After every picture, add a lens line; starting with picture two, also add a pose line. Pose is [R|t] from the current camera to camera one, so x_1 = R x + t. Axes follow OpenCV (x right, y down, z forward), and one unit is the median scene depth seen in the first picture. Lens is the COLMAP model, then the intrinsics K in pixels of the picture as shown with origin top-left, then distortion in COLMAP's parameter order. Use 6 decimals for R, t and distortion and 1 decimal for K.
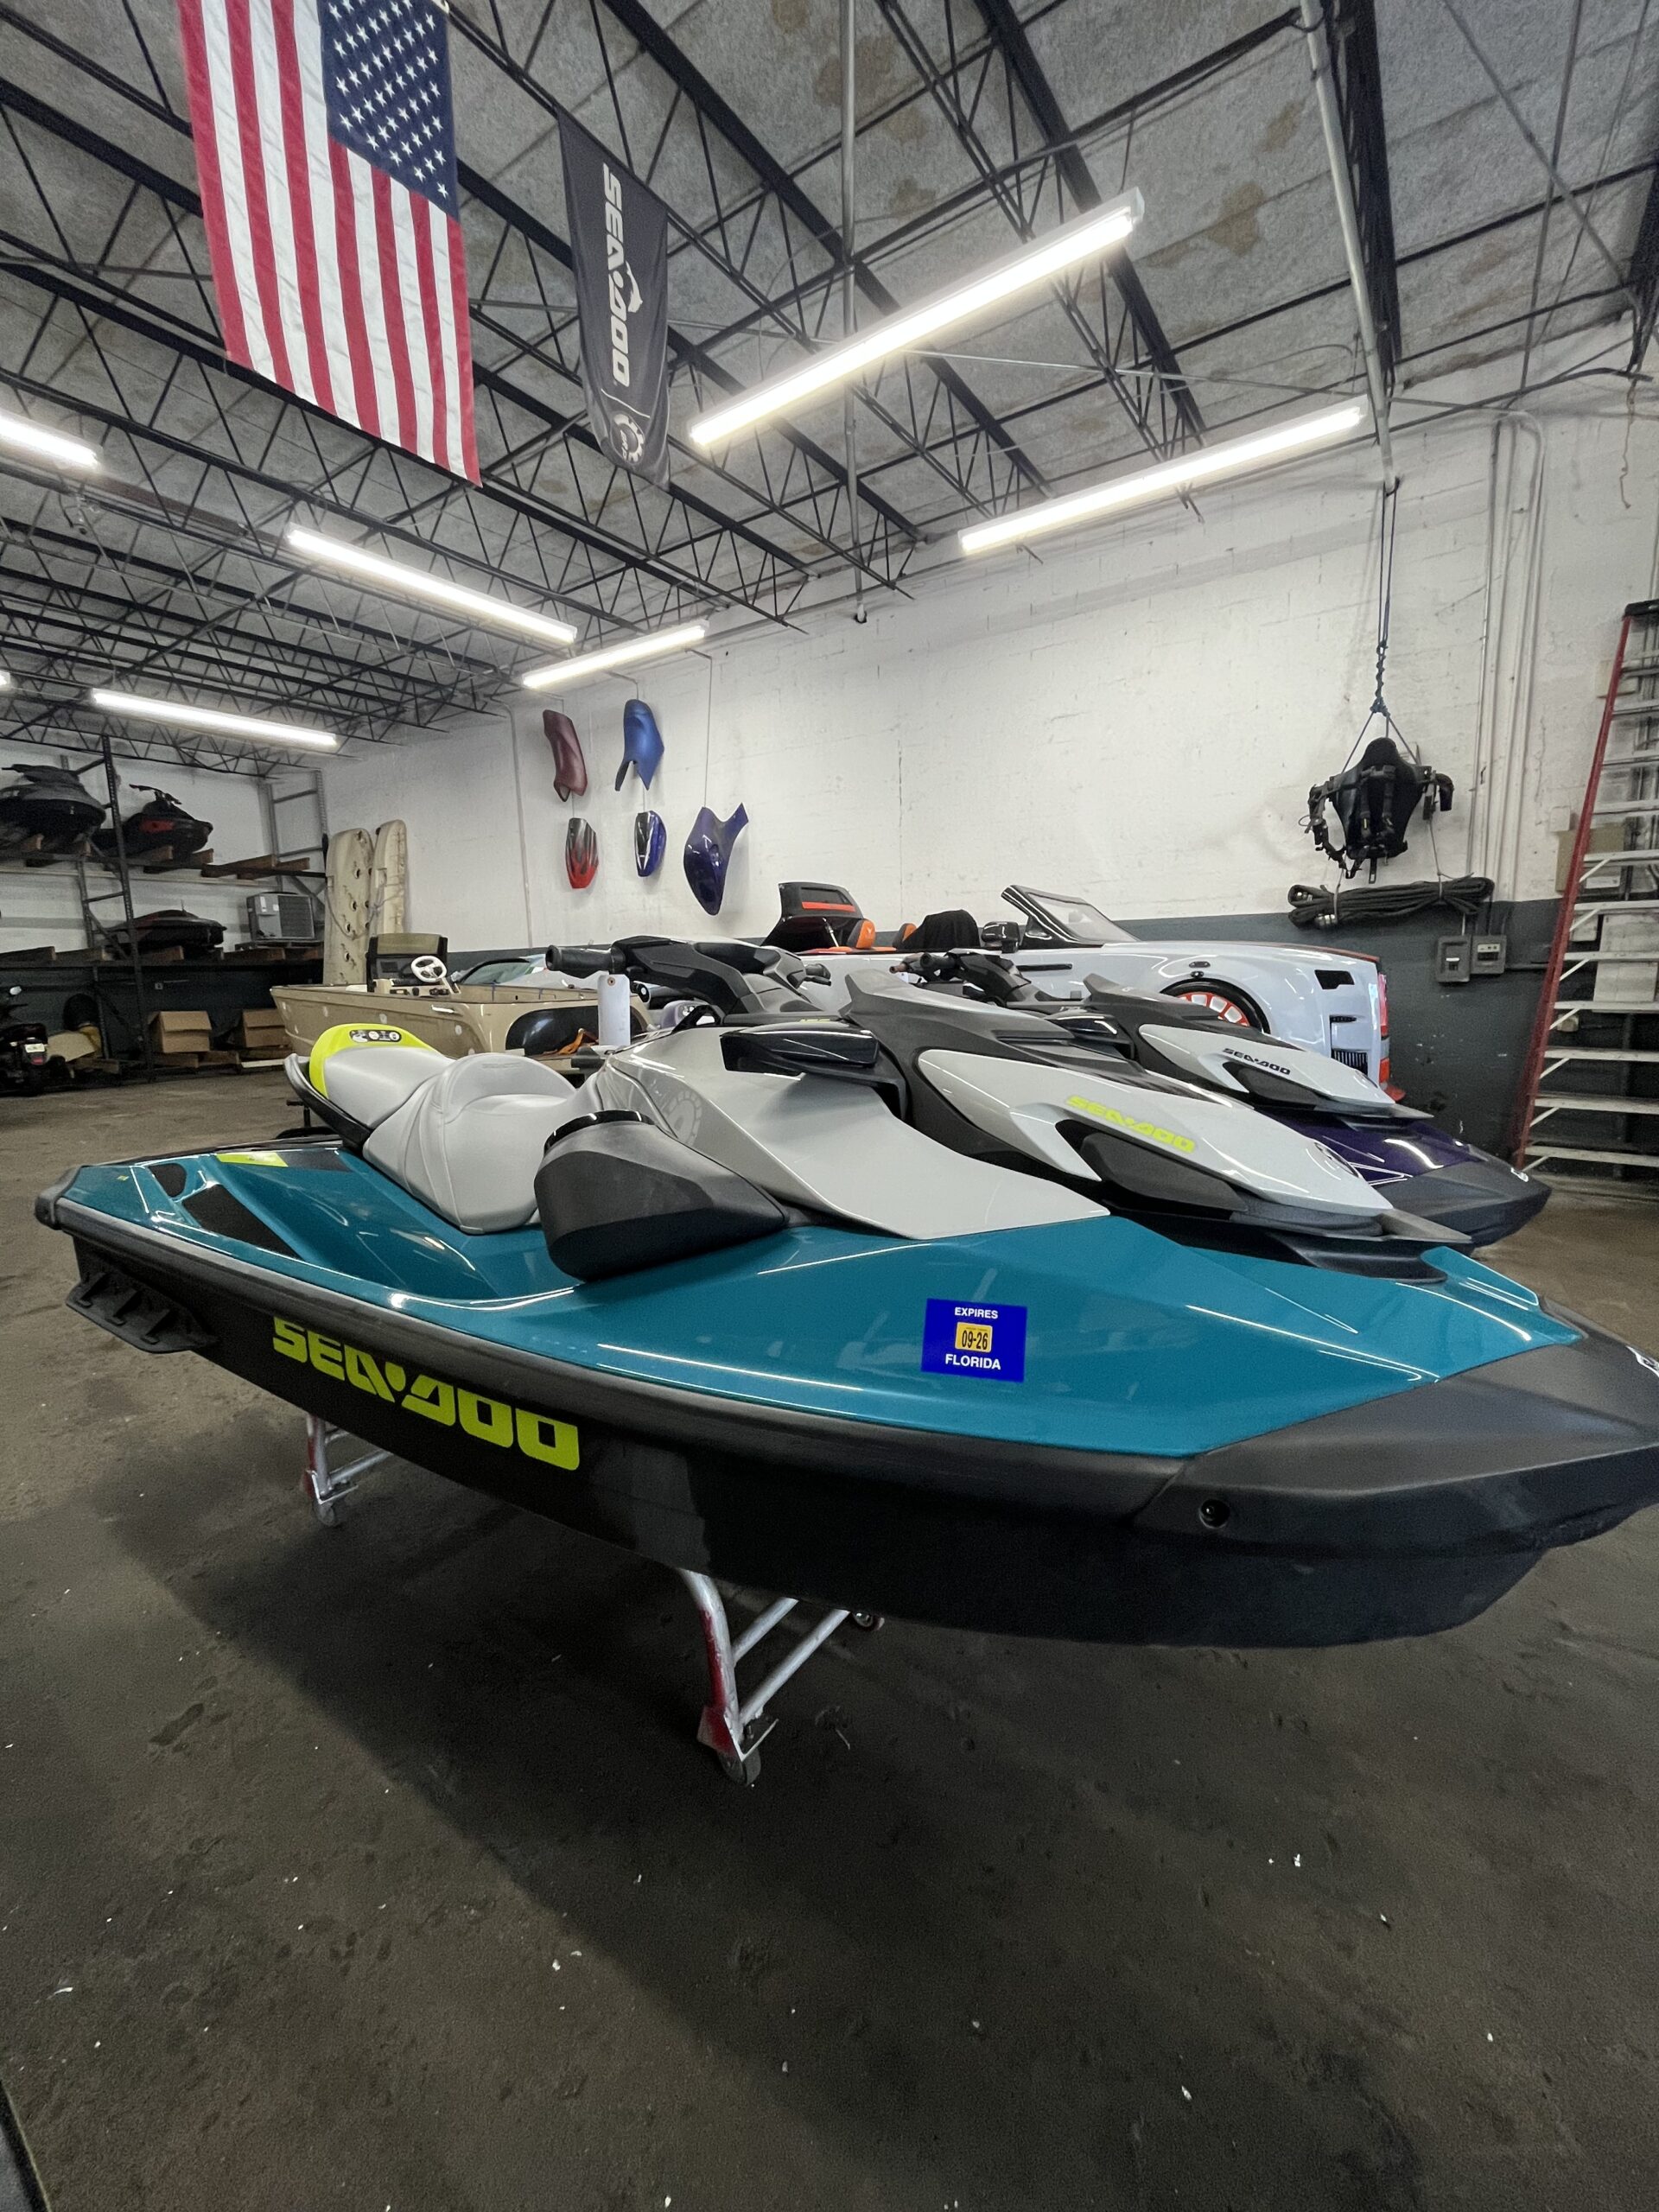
lens RADIAL K [[892.4, 0, 824.2], [0, 892.4, 1095.2], [0, 0, 1]] dist [-0.004670, 0.000246]
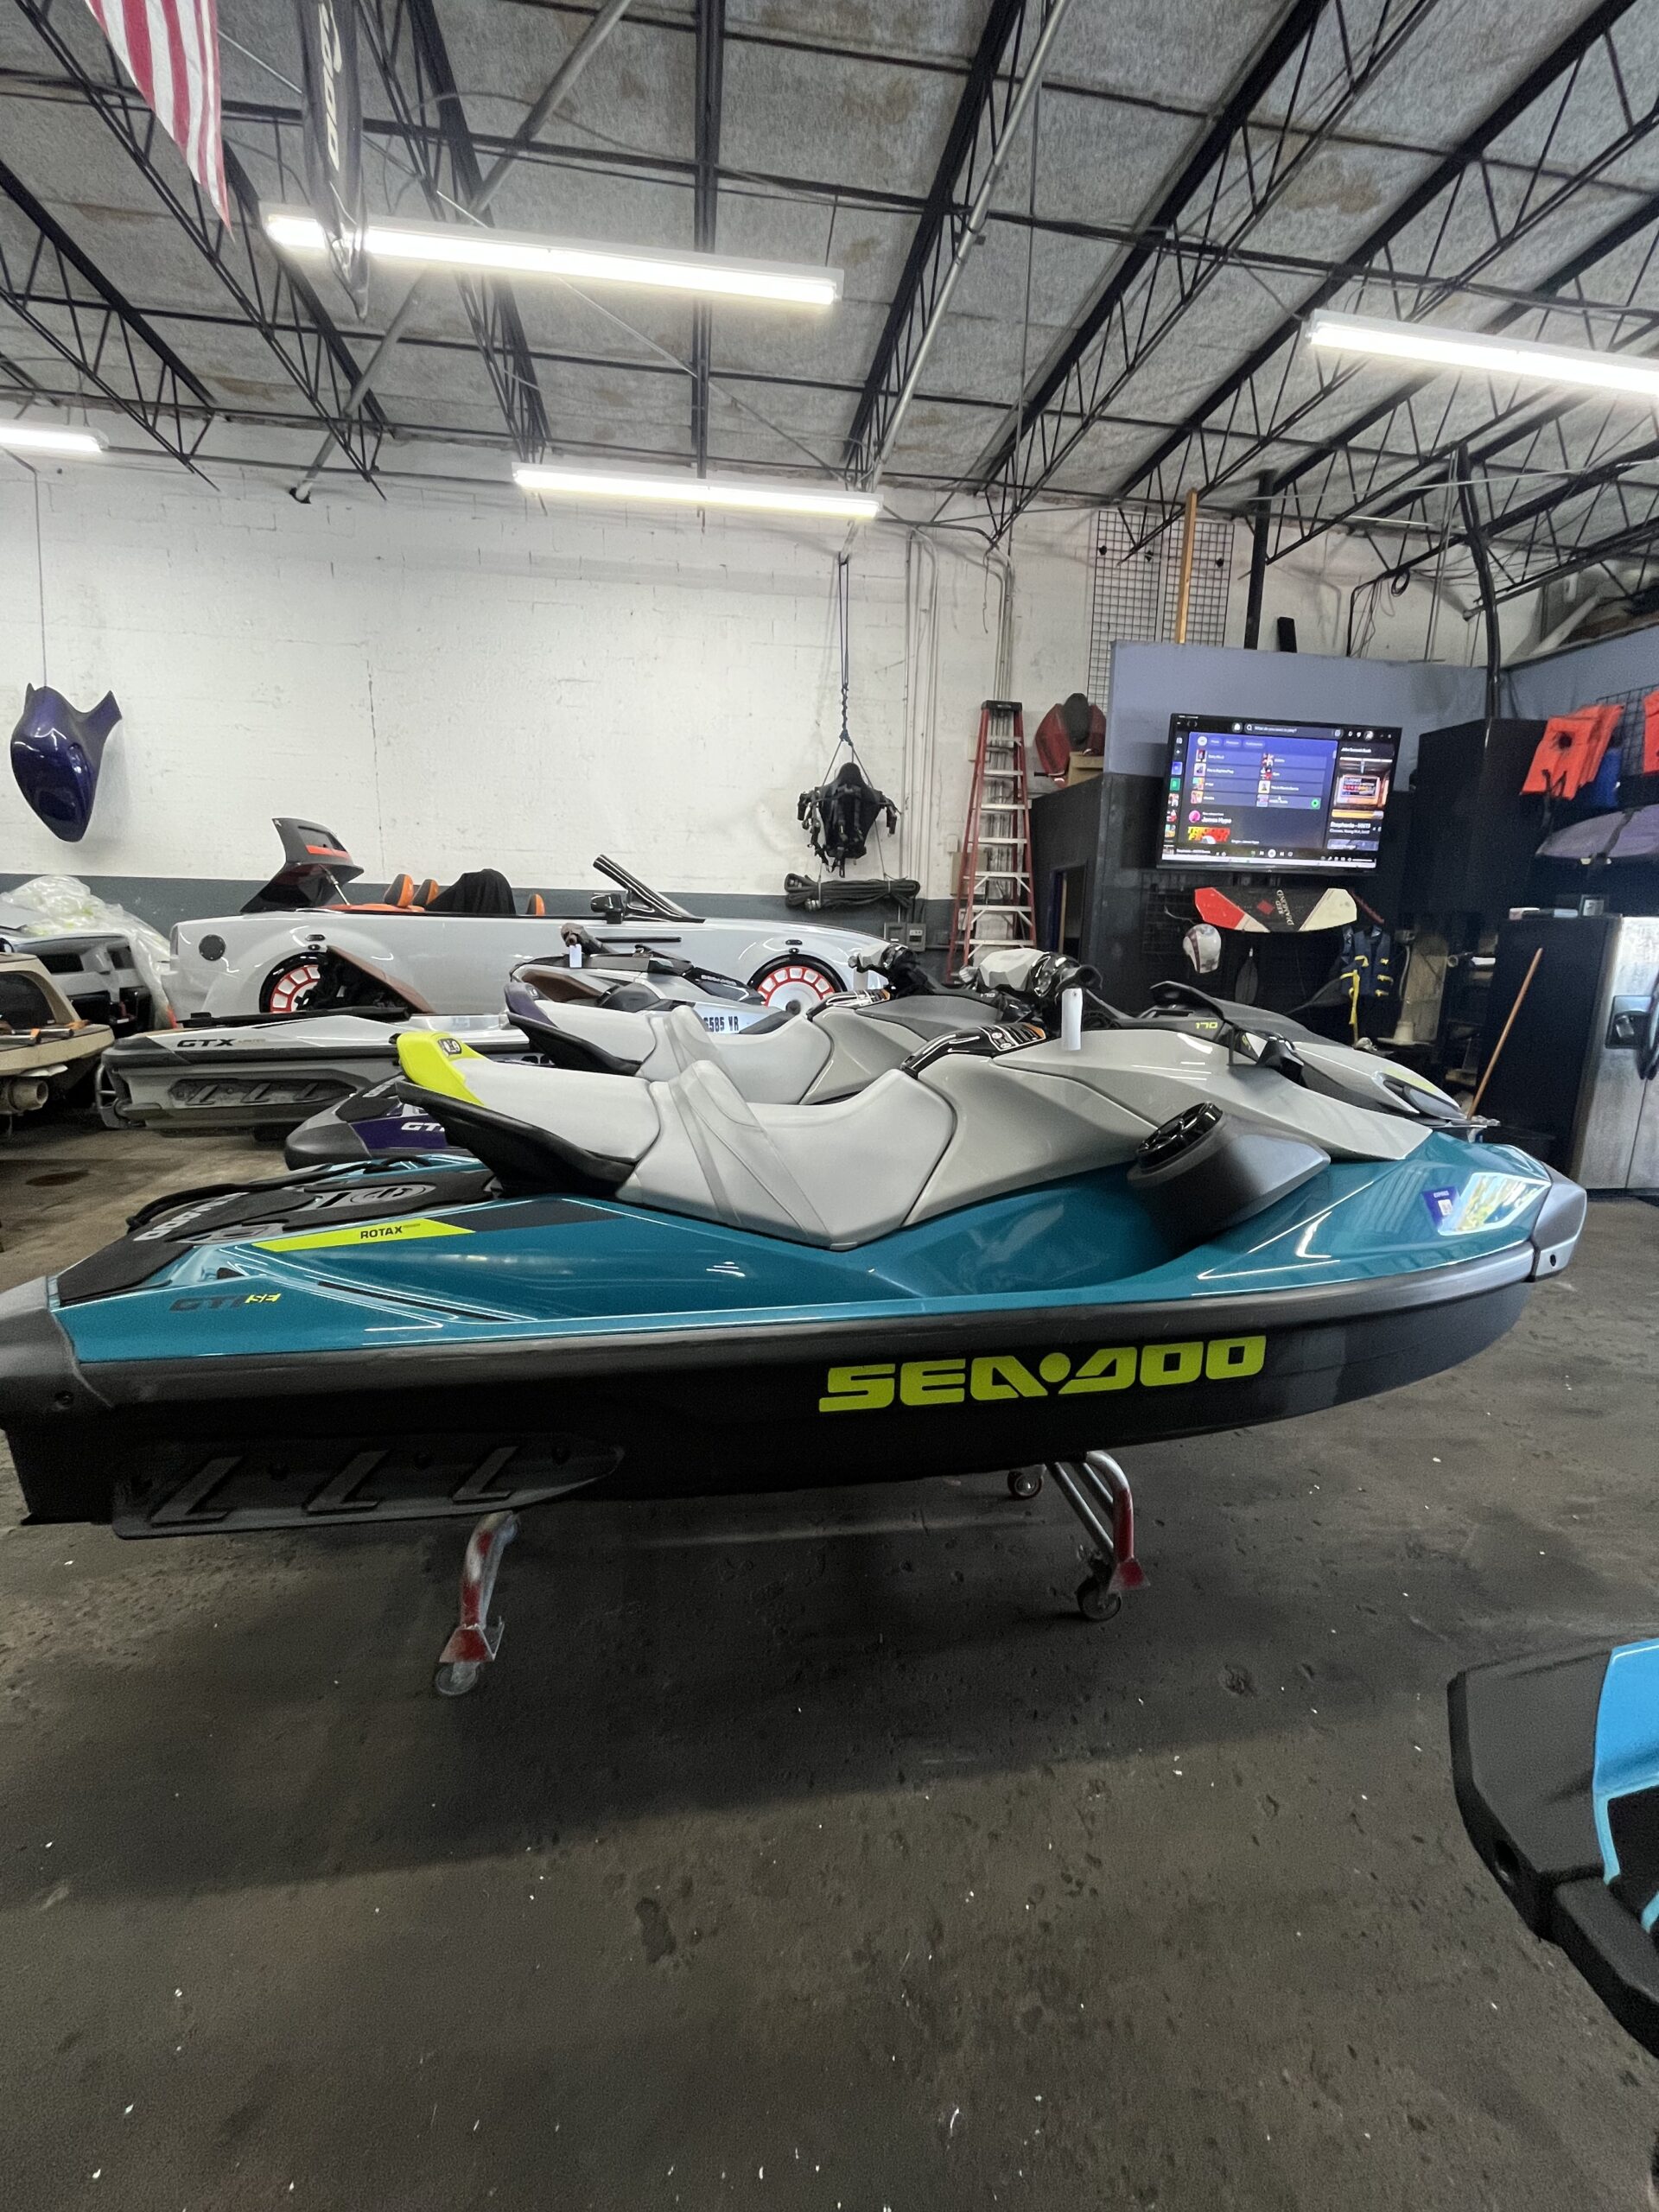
lens RADIAL K [[892.4, 0, 831.3], [0, 892.4, 1095.0], [0, 0, 1]] dist [-0.004670, 0.000246]
pose [[0.722820, -0.092328, 0.684840, -0.243763], [0.058130, 0.995646, 0.072876, -0.018990], [-0.688587, -0.012866, 0.725040, 0.072035]]
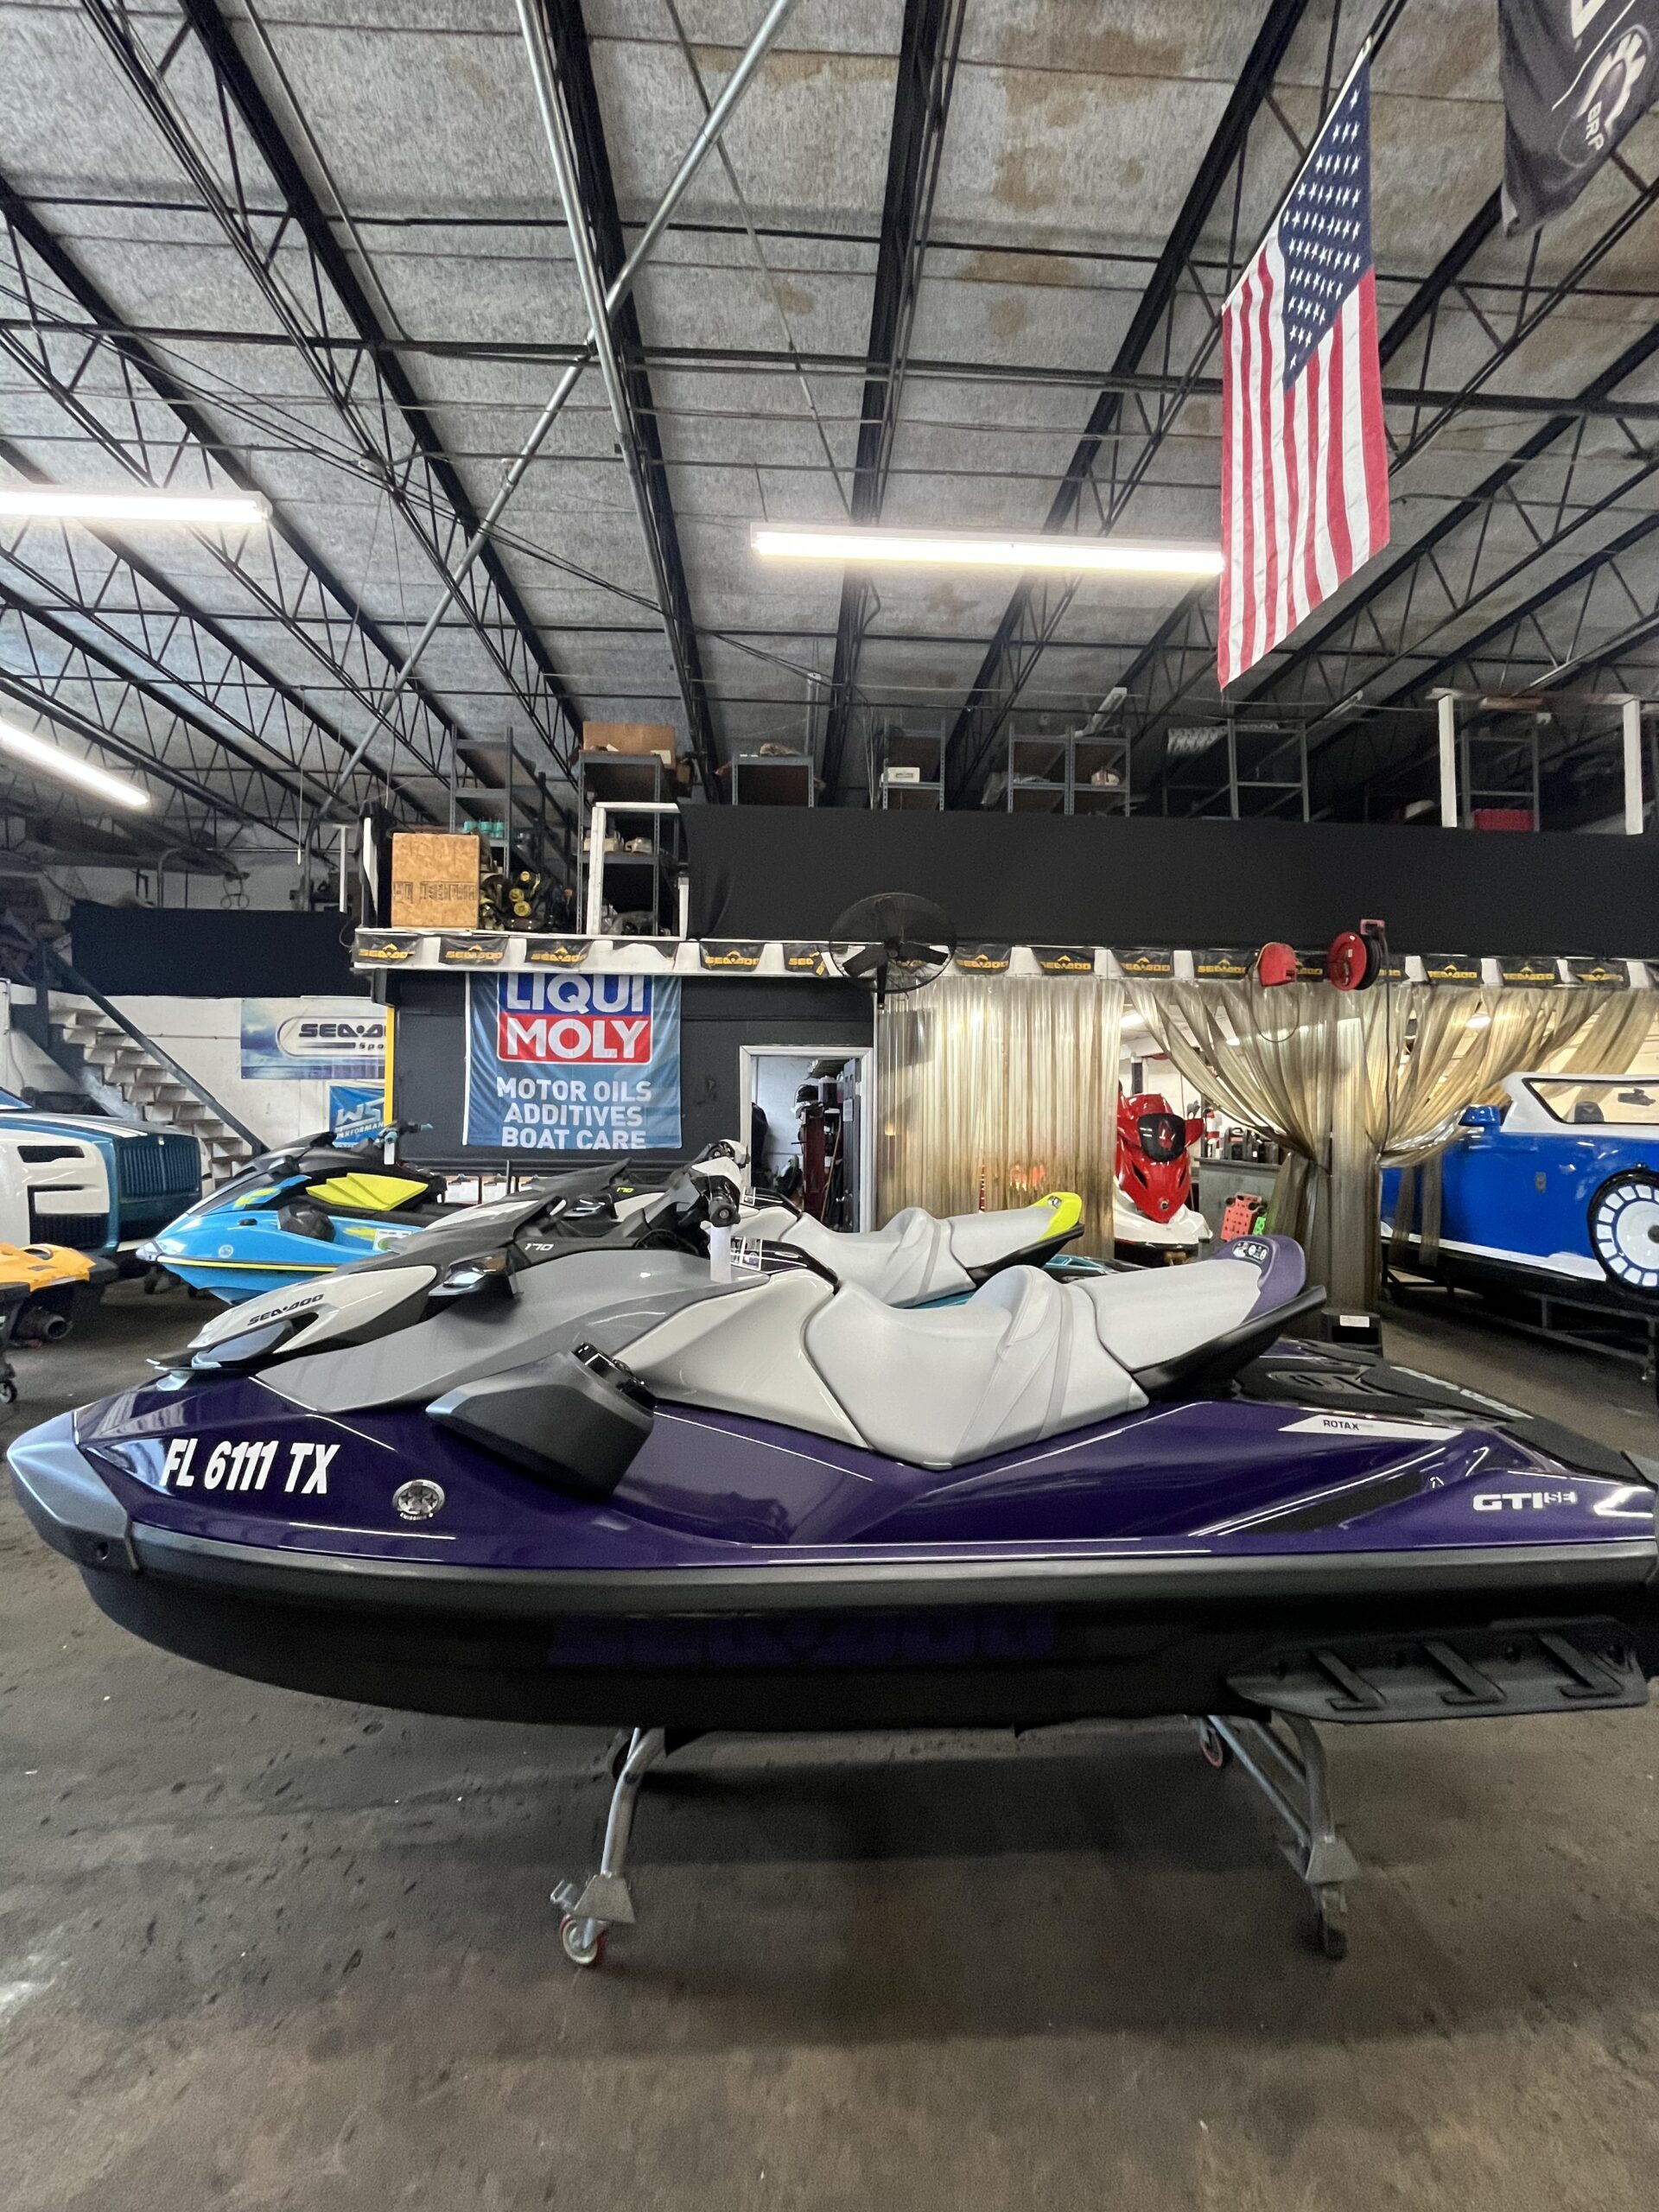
lens RADIAL K [[892.4, 0, 826.0], [0, 892.4, 1094.0], [0, 0, 1]] dist [-0.004670, 0.000246]
pose [[-0.786460, -0.007356, -0.617598, 0.197664], [-0.082954, 0.992127, 0.093818, -0.104898], [0.612045, 0.125016, -0.780879, 0.581114]]
